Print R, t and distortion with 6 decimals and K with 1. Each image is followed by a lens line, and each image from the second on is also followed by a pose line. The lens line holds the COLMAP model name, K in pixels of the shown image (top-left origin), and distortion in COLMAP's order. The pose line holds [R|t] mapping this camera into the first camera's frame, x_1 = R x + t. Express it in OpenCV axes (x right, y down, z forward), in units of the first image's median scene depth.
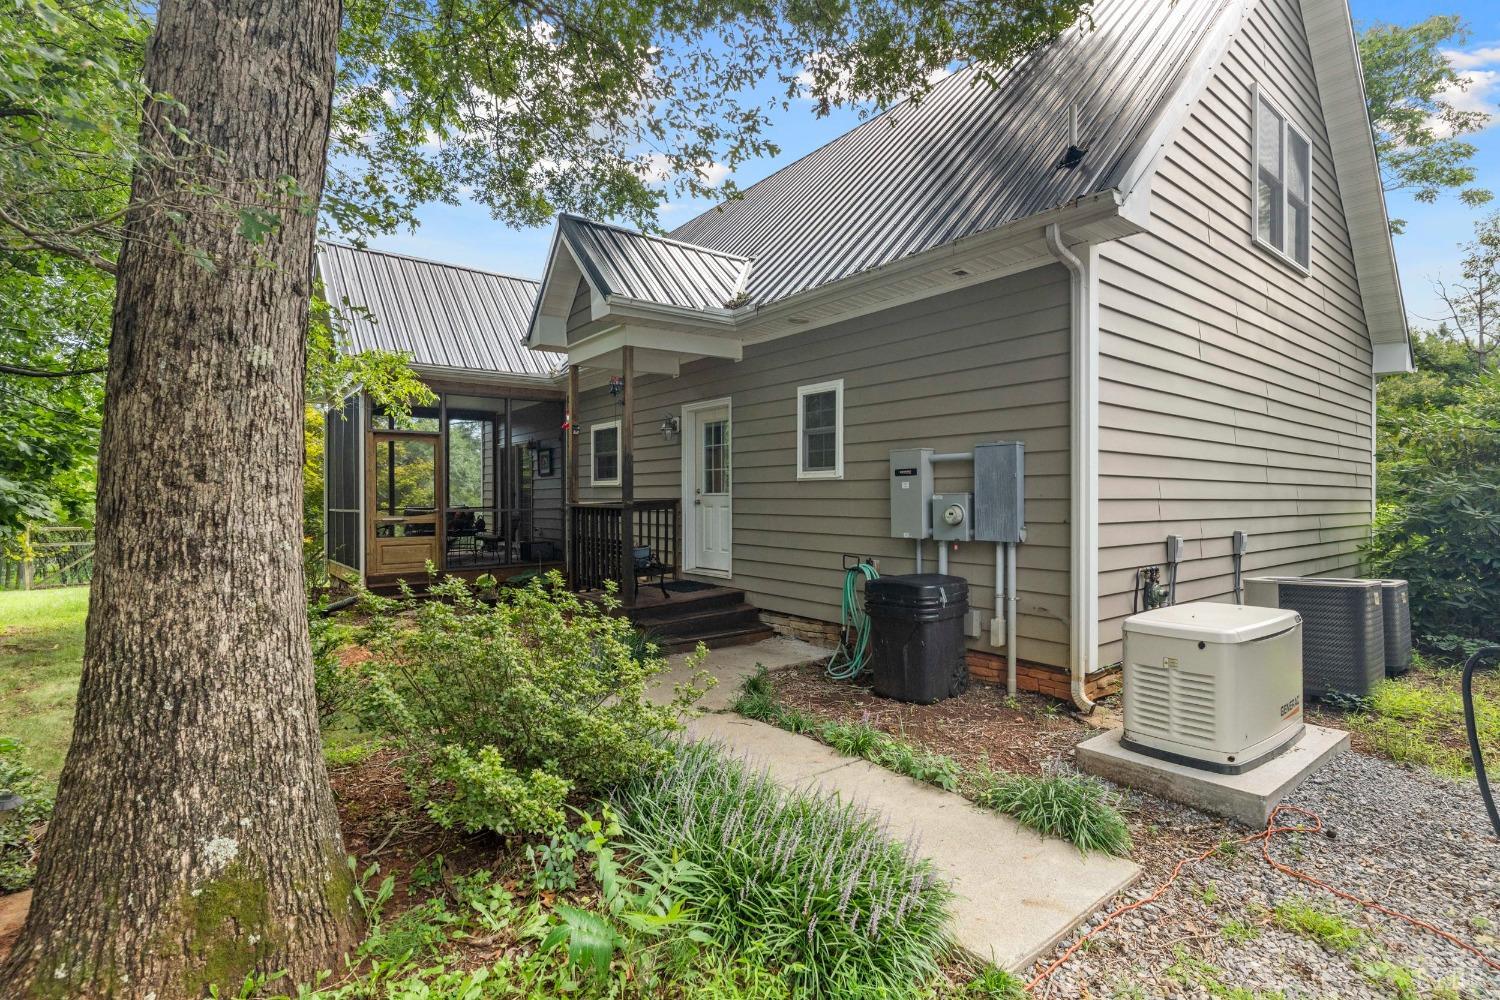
lens RADIAL K [[717.5, 0, 750.0], [0, 717.5, 500.0], [0, 0, 1]] dist [0.000601, 0.001212]
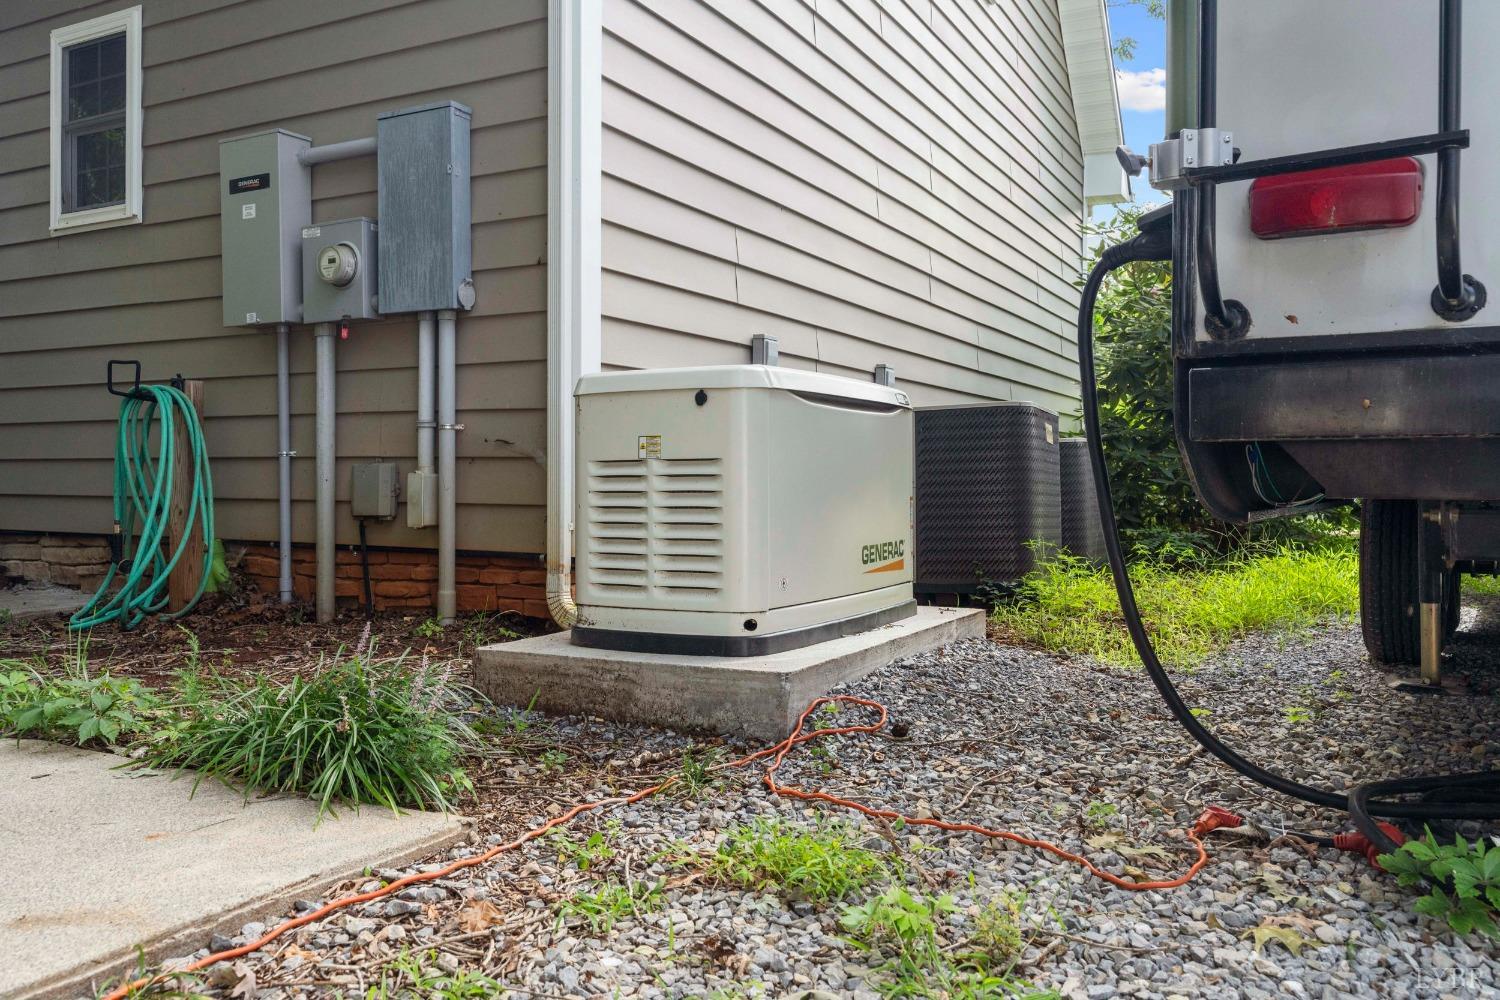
lens RADIAL K [[1184.4, 0, 750.0], [0, 1184.4, 500.0], [0, 0, 1]] dist [-0.001263, -0.004665]
pose [[0.915248, -0.004665, 0.402864, 0.226340], [-0.002119, 0.999863, 0.016393, 0.170824], [-0.402885, -0.015858, 0.915113, 0.176142]]
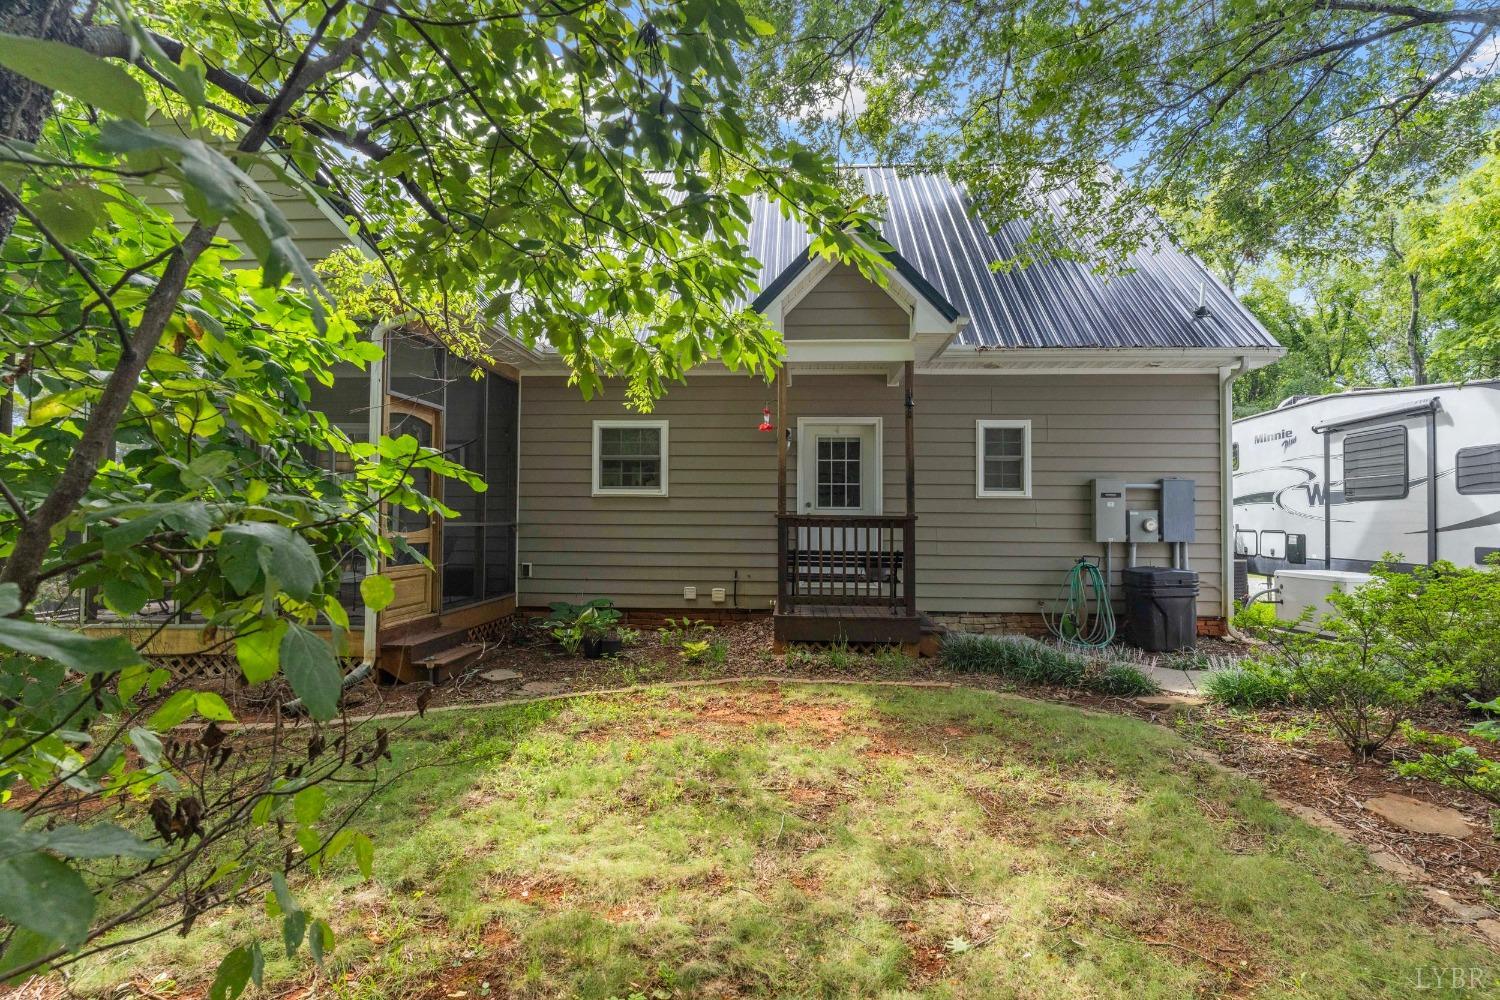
lens RADIAL K [[717.5, 0, 750.0], [0, 717.5, 500.0], [0, 0, 1]] dist [0.000601, 0.001212]
pose [[0.673163, 0.017439, 0.739289, -1.430834], [-0.002571, 0.999771, -0.021242, 0.002434], [-0.739490, 0.012398, 0.673054, 0.641823]]
